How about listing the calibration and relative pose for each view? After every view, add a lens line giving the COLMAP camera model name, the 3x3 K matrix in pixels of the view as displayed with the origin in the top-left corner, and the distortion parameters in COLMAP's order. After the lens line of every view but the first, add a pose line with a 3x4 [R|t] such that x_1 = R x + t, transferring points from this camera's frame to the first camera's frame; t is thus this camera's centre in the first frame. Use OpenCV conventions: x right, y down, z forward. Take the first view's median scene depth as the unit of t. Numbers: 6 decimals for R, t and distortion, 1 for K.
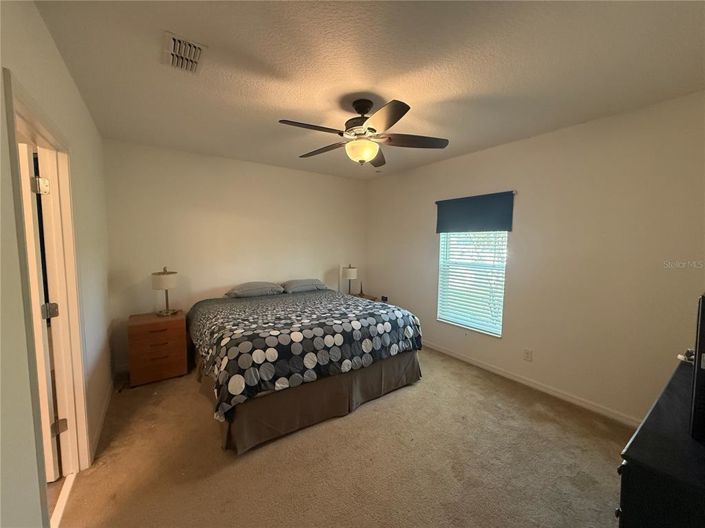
lens RADIAL K [[280.6, 0, 352.5], [0, 280.6, 264.0], [0, 0, 1]] dist [-0.001239, 0.000197]
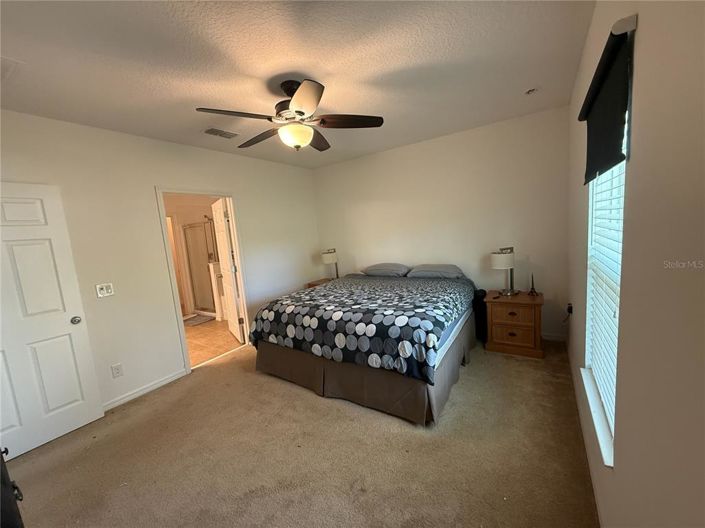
lens RADIAL K [[280.6, 0, 352.5], [0, 280.6, 264.0], [0, 0, 1]] dist [-0.001239, 0.000197]
pose [[0.351144, 0.075914, -0.933239, 0.837839], [0.014157, 0.996163, 0.086359, -0.036205], [0.936215, -0.043536, 0.348722, 0.668708]]
